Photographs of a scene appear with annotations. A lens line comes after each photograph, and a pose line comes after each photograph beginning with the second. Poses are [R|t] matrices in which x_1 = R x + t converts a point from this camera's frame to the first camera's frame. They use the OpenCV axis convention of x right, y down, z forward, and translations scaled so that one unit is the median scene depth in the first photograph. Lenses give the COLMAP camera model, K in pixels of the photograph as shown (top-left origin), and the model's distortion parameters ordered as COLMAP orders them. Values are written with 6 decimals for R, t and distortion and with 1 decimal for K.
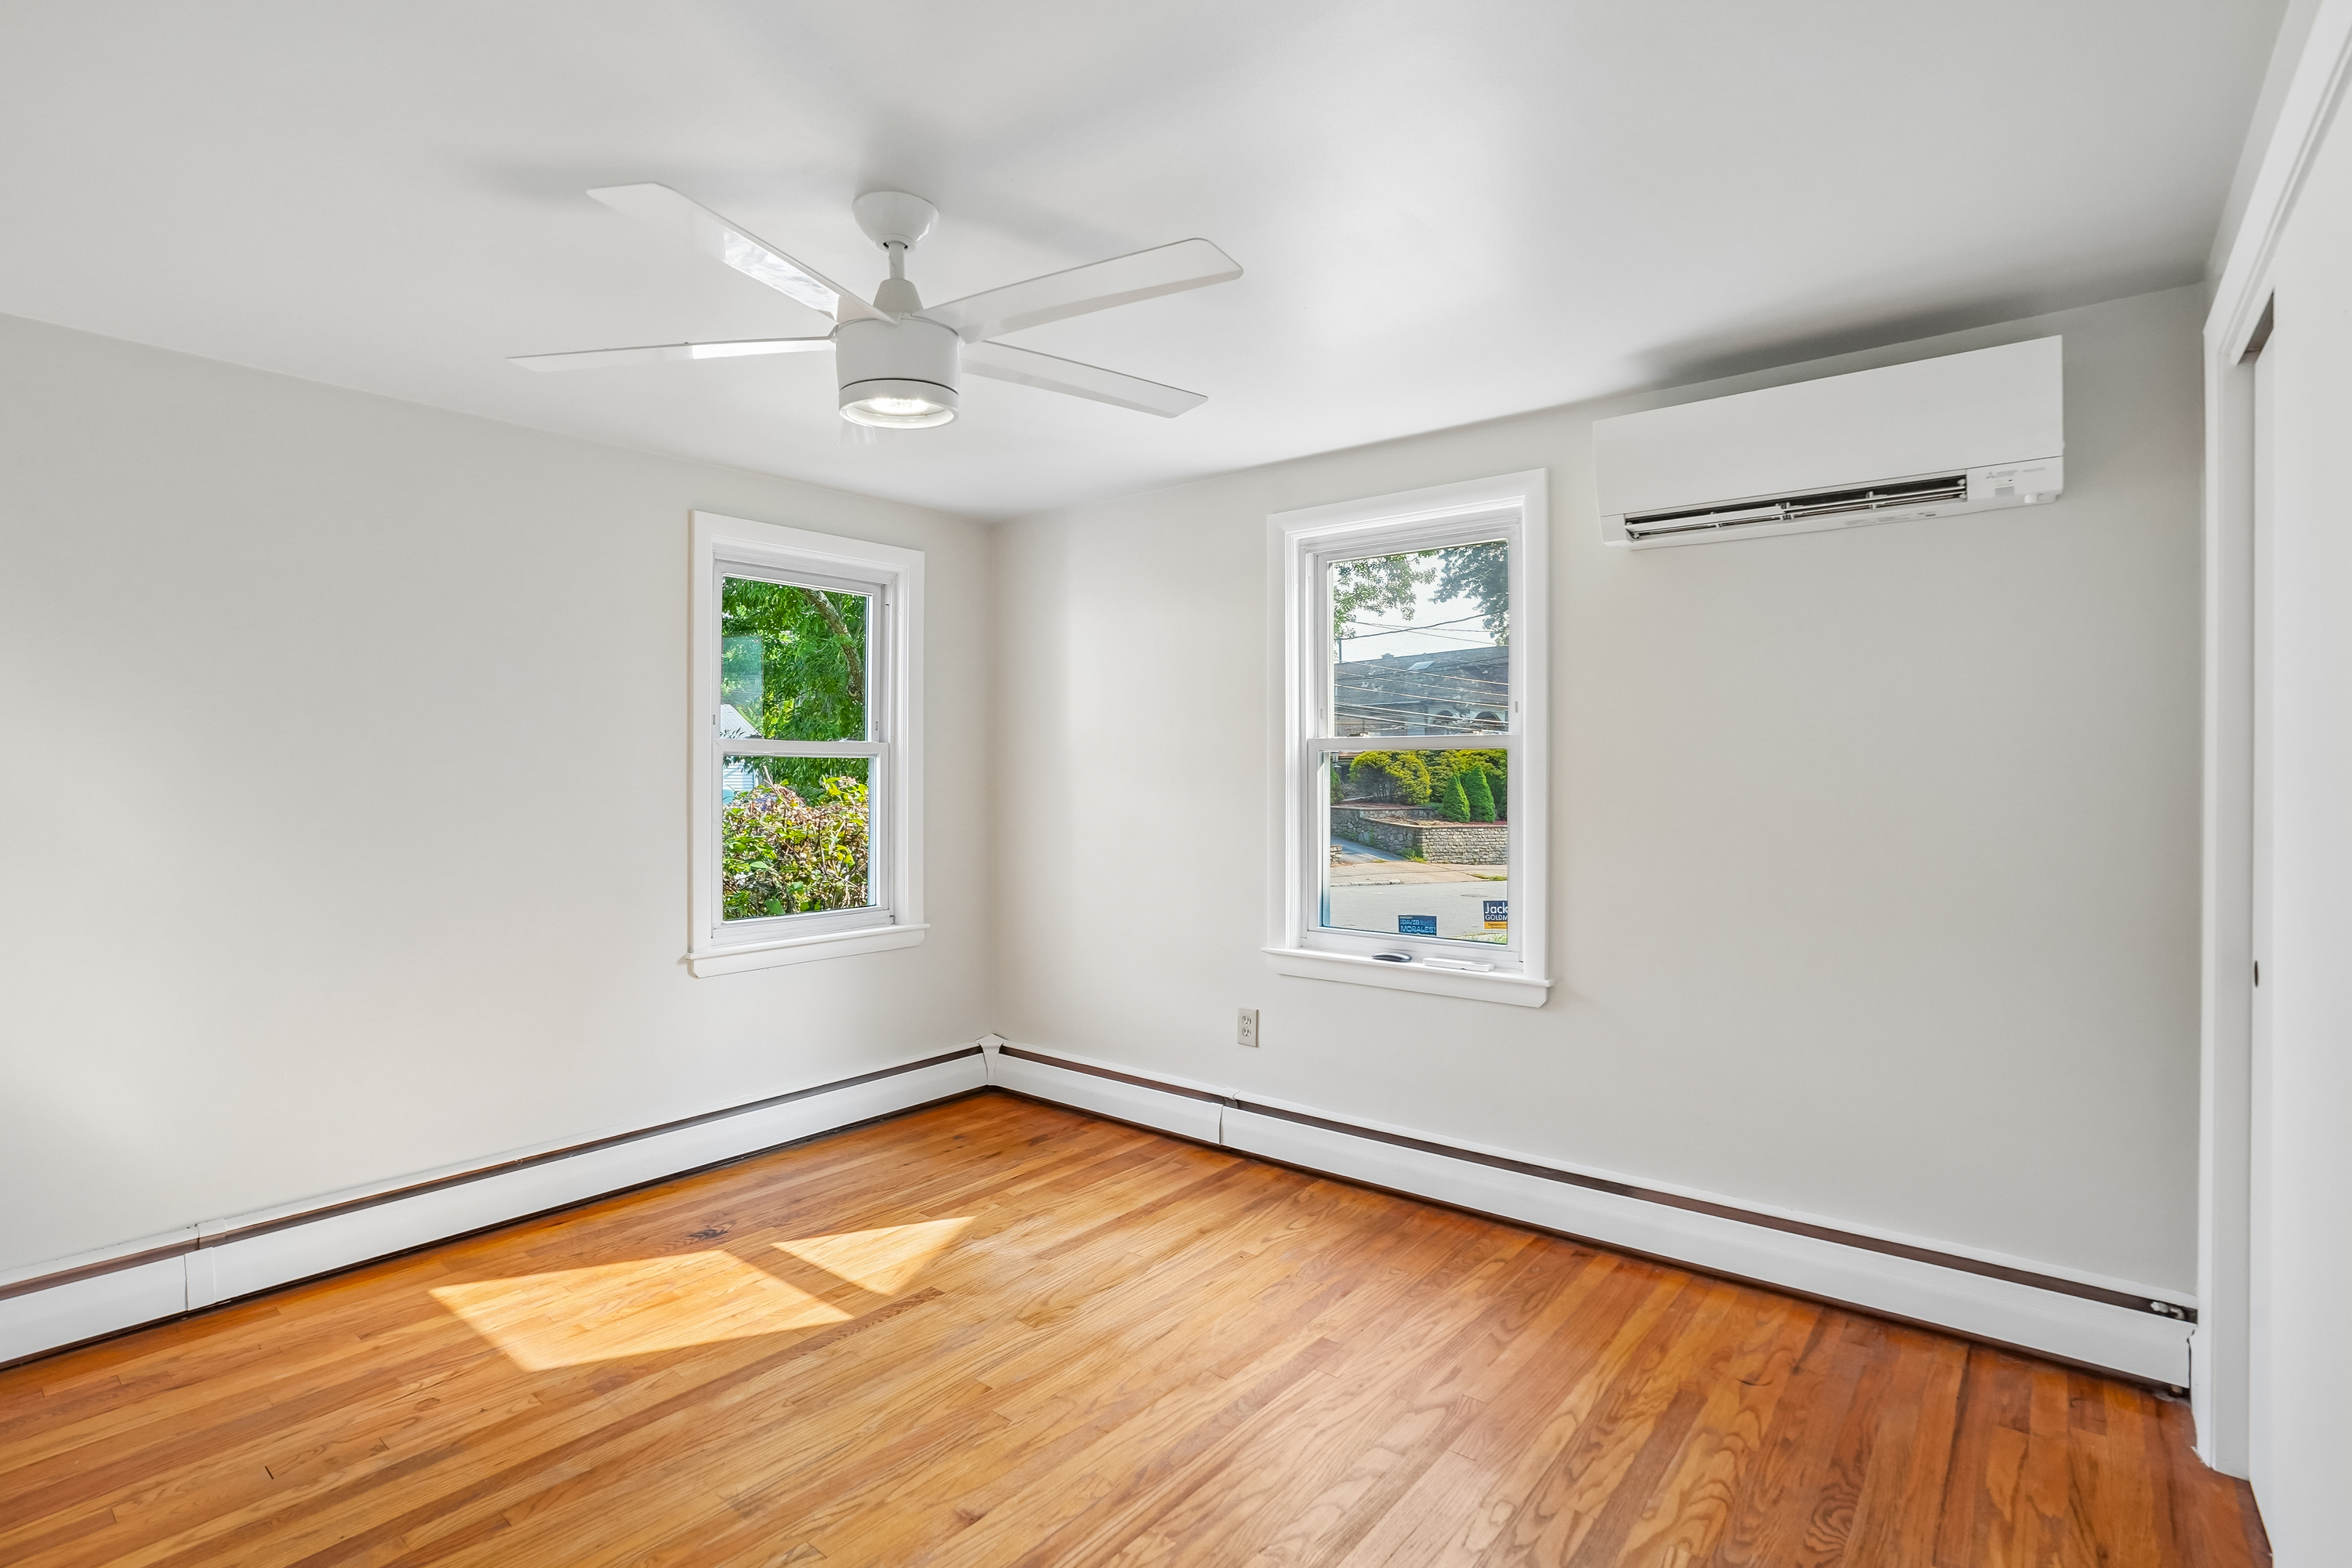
lens RADIAL K [[1127.7, 0, 1170.1], [0, 1127.7, 789.7], [0, 0, 1]] dist [-0.068673, 0.029325]
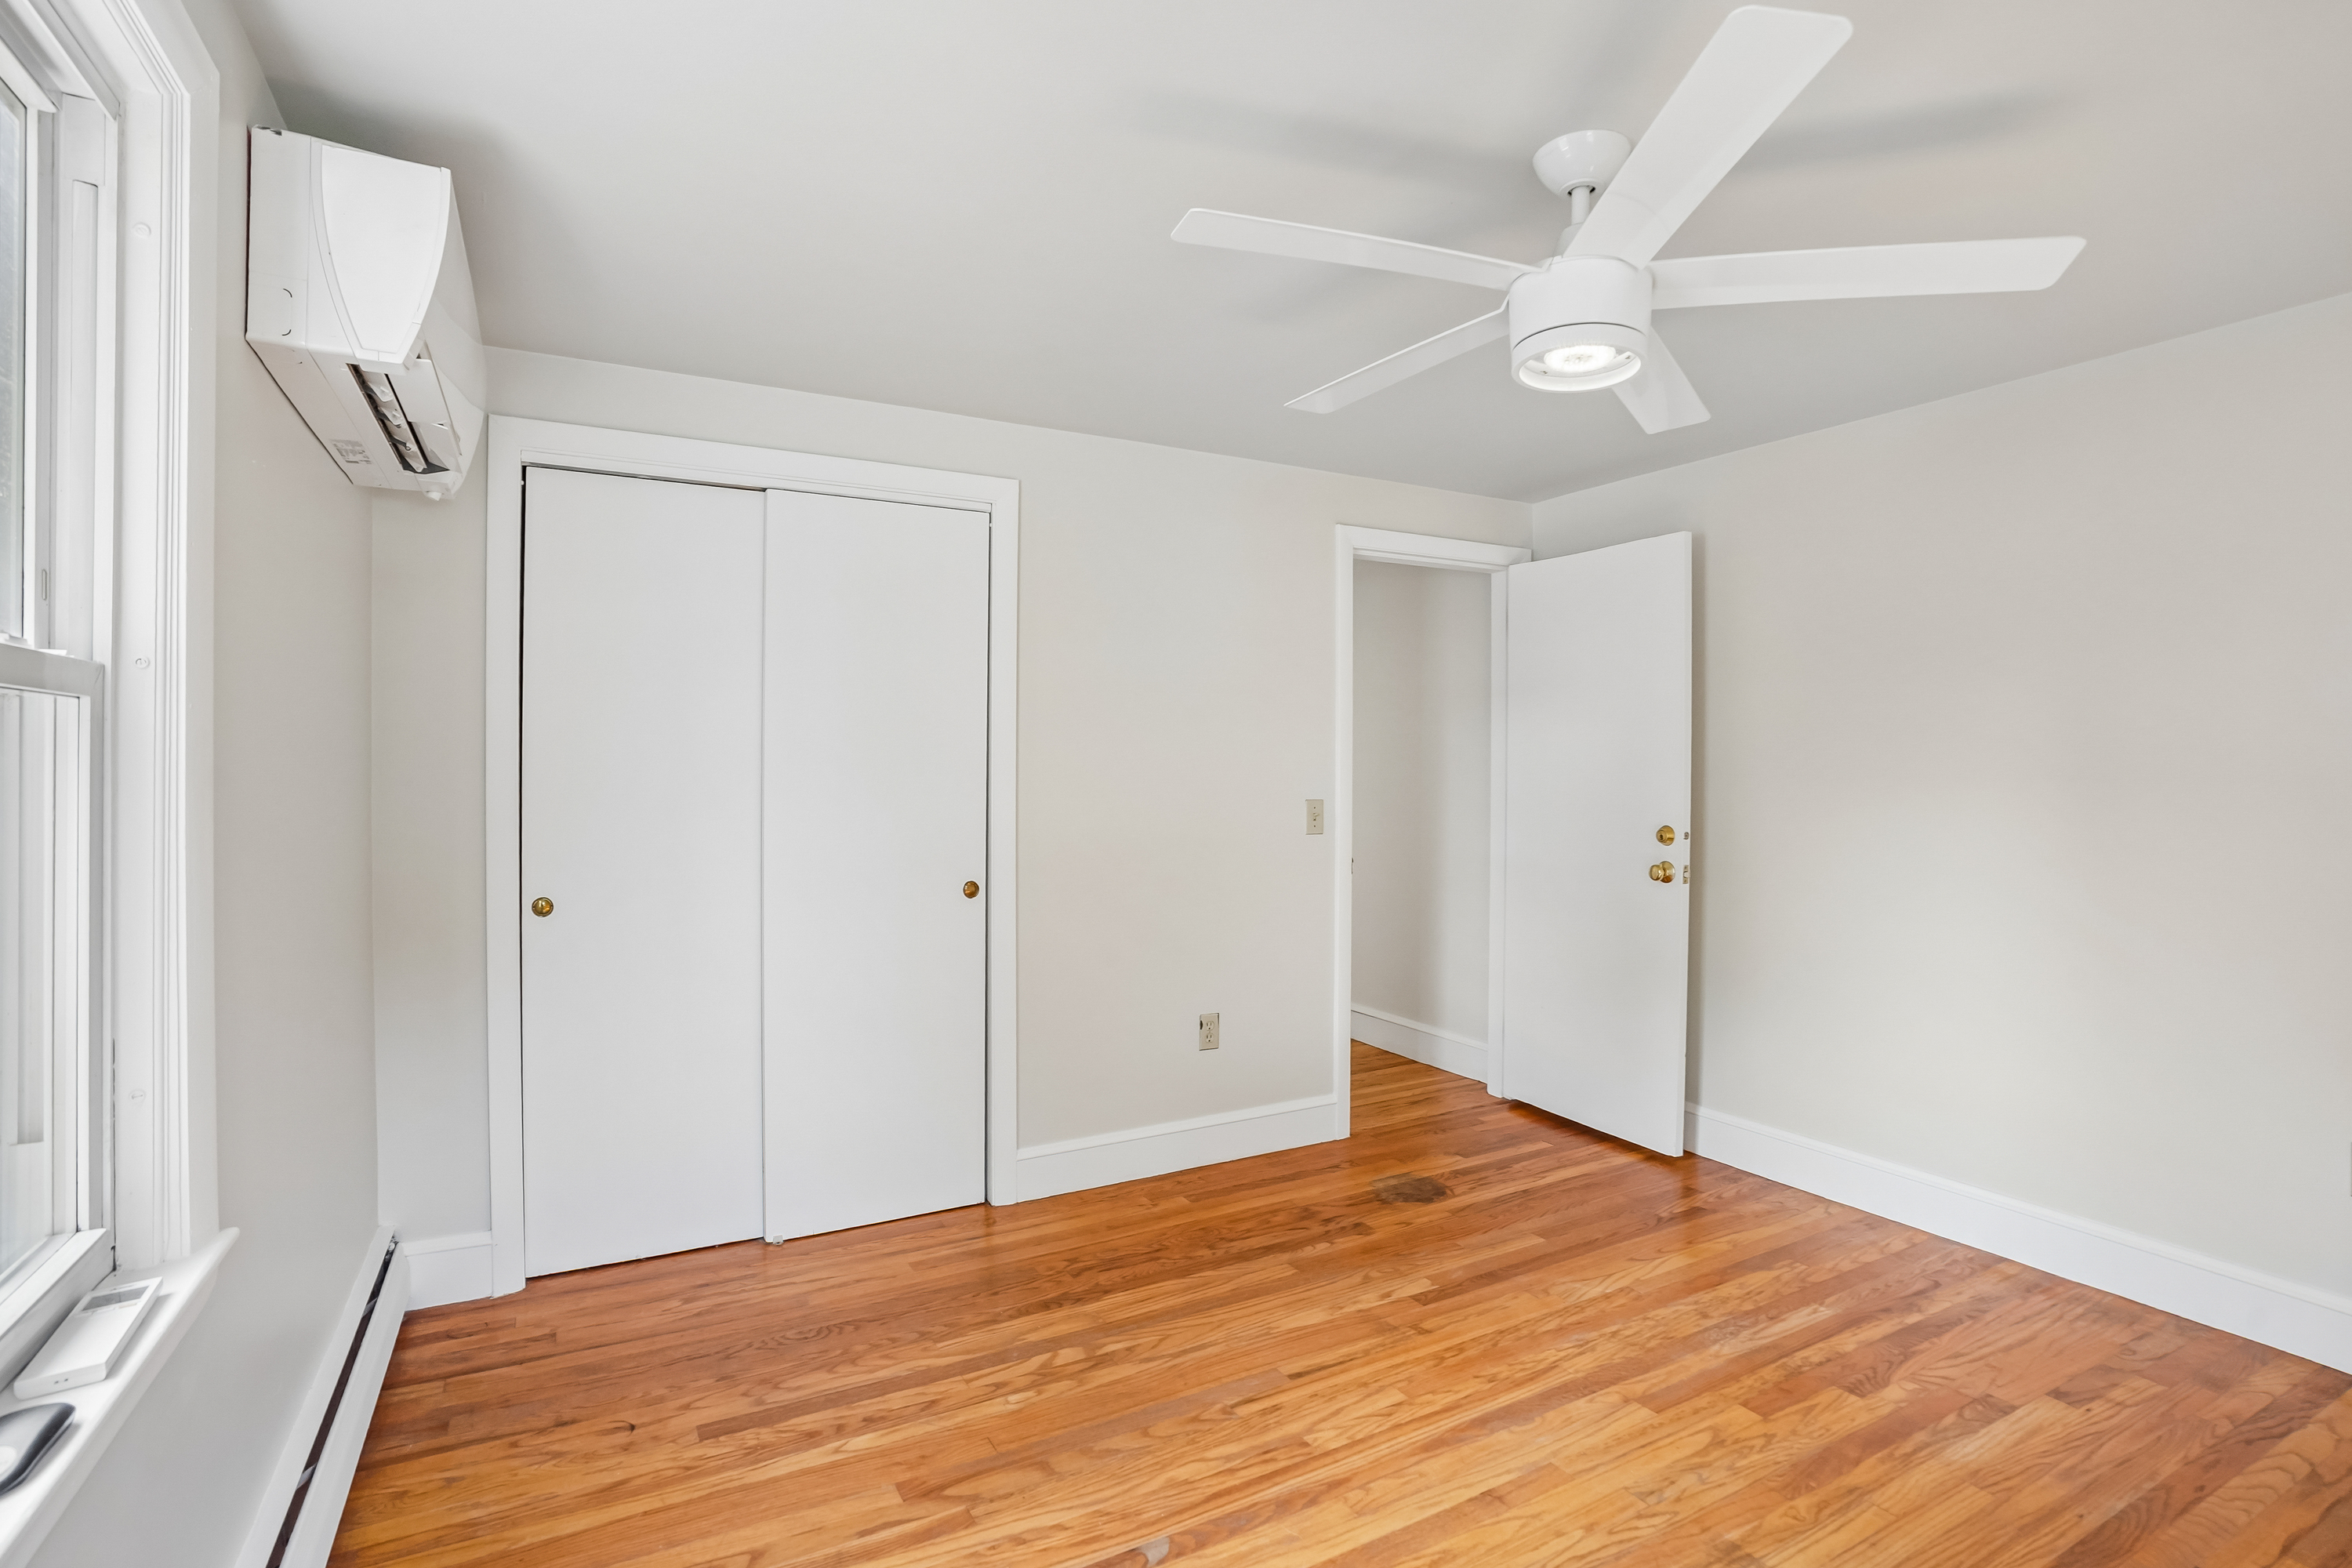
lens RADIAL K [[1127.7, 0, 1170.1], [0, 1127.7, 789.7], [0, 0, 1]] dist [-0.068673, 0.029325]
pose [[-0.926600, -0.011566, 0.375871, -0.258023], [0.003650, 0.999203, 0.039745, -0.031140], [-0.376031, 0.038200, -0.925819, 1.858370]]
